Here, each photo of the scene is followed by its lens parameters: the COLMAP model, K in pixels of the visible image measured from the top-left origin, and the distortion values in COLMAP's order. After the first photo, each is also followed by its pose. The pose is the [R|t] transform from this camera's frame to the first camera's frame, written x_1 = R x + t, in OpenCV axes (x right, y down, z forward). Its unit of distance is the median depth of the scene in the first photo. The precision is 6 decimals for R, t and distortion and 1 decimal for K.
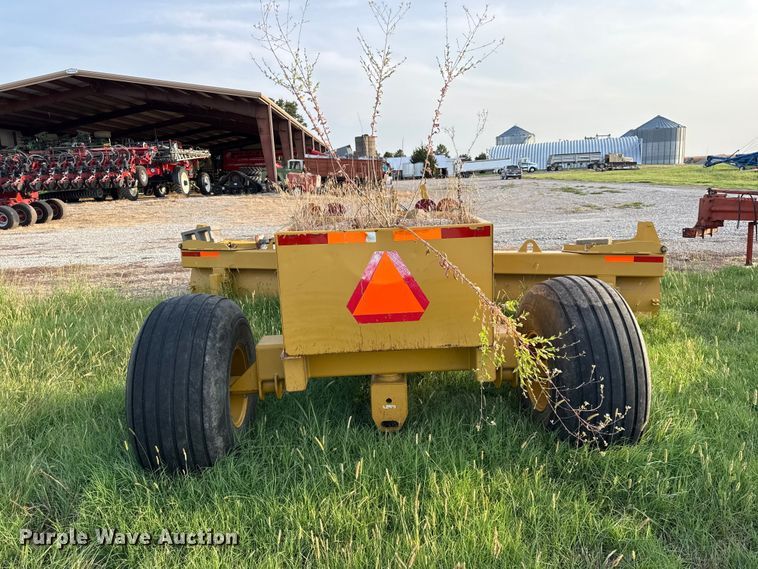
lens RADIAL K [[534.2, 0, 379.0], [0, 534.2, 284.5], [0, 0, 1]] dist [0.070365, -0.088141]
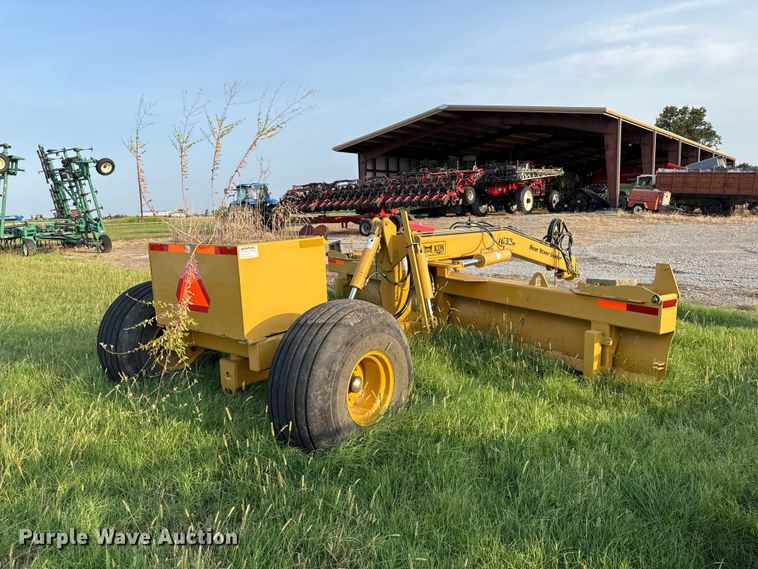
lens RADIAL K [[534.2, 0, 379.0], [0, 534.2, 284.5], [0, 0, 1]] dist [0.129751, -0.180290]
pose [[0.750440, 0.110849, -0.651577, 0.133214], [-0.129931, 0.991341, 0.019006, -0.008914], [0.648041, 0.070397, 0.758345, 0.024305]]
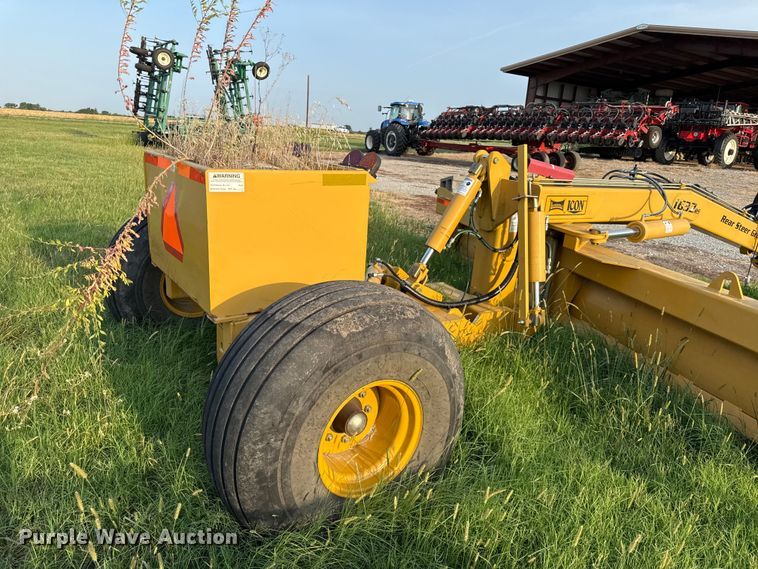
lens RADIAL K [[537.8, 0, 379.0], [0, 537.8, 284.5], [0, 0, 1]] dist [0.069149, -0.092576]
pose [[0.522143, 0.306269, -0.795968, 0.107518], [-0.255340, 0.946623, 0.196738, -0.017141], [0.813737, 0.100517, 0.572476, 0.073250]]
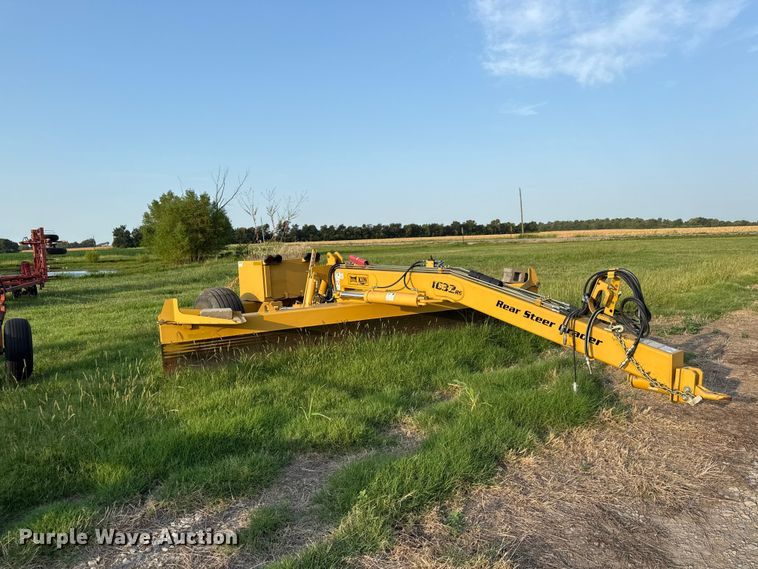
lens RADIAL K [[547.3, 0, 379.0], [0, 547.3, 284.5], [0, 0, 1]] dist [0.114633, -0.173564]
pose [[-0.783060, 0.123369, -0.609588, 0.158676], [-0.049300, 0.964733, 0.258572, -0.083743], [0.619989, 0.232530, -0.749362, 0.383196]]
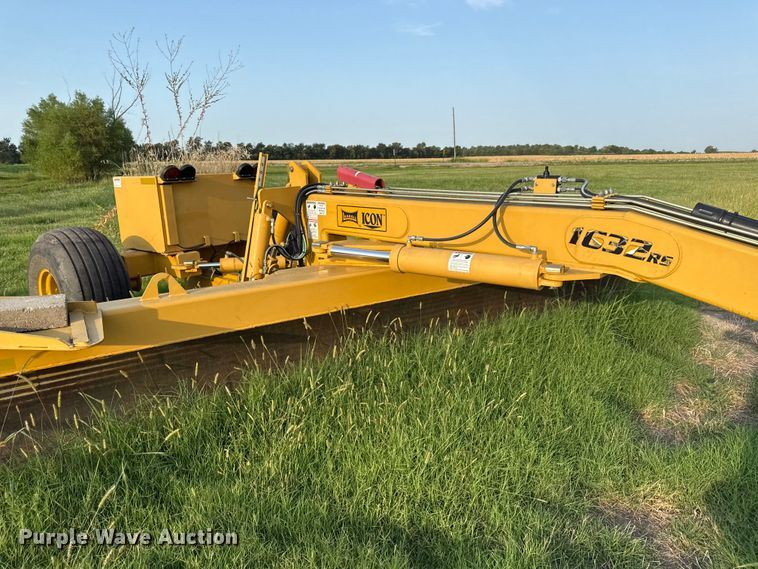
lens RADIAL K [[543.3, 0, 391.2], [0, 543.3, 294.1], [0, 0, 1]] dist [0.084596, -0.104198]
pose [[-0.675597, 0.229213, -0.700735, 0.098707], [-0.096827, 0.914627, 0.392532, -0.053896], [0.730885, 0.333043, -0.595726, 0.273506]]
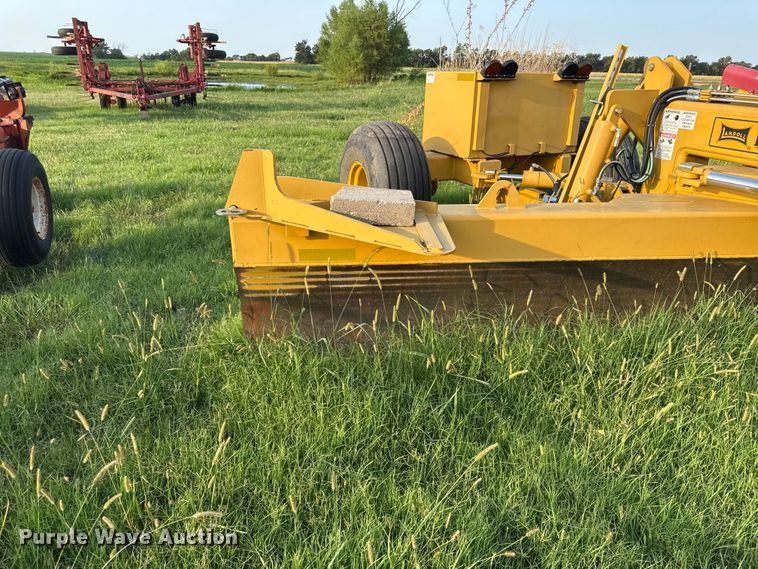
lens RADIAL K [[546.5, 0, 377.1], [0, 546.5, 293.8], [0, 0, 1]] dist [0.043962, -0.051785]
pose [[-0.936843, 0.148122, -0.316837, 0.104668], [-0.056124, 0.830486, 0.554206, -0.046551], [0.345219, 0.536986, -0.769721, 0.252840]]
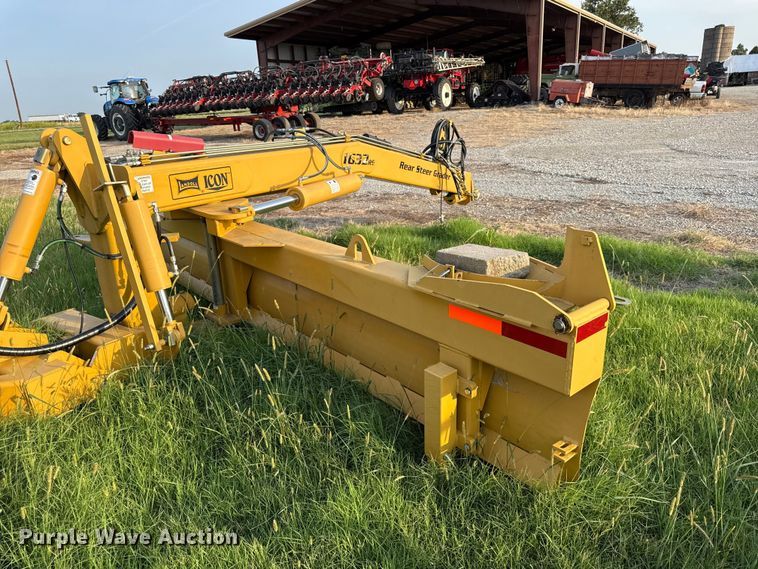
lens RADIAL K [[534.2, 0, 379.0], [0, 534.2, 284.5], [0, 0, 1]] dist [0.070365, -0.088141]
pose [[0.829666, 0.178947, -0.528803, 0.110171], [-0.094192, 0.978525, 0.183350, -0.024597], [0.550257, -0.102310, 0.828704, 0.114721]]
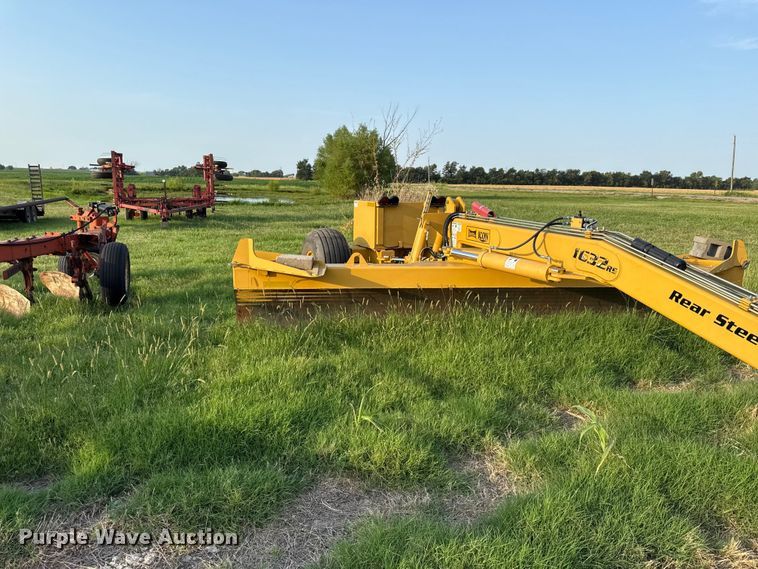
lens RADIAL K [[544.1, 0, 369.4], [0, 544.1, 280.5], [0, 0, 1]] dist [0.135273, -0.211627]
pose [[-0.939282, 0.078556, -0.334033, 0.116299], [-0.052564, 0.929016, 0.366288, -0.074958], [0.339096, 0.361606, -0.868478, 0.351278]]
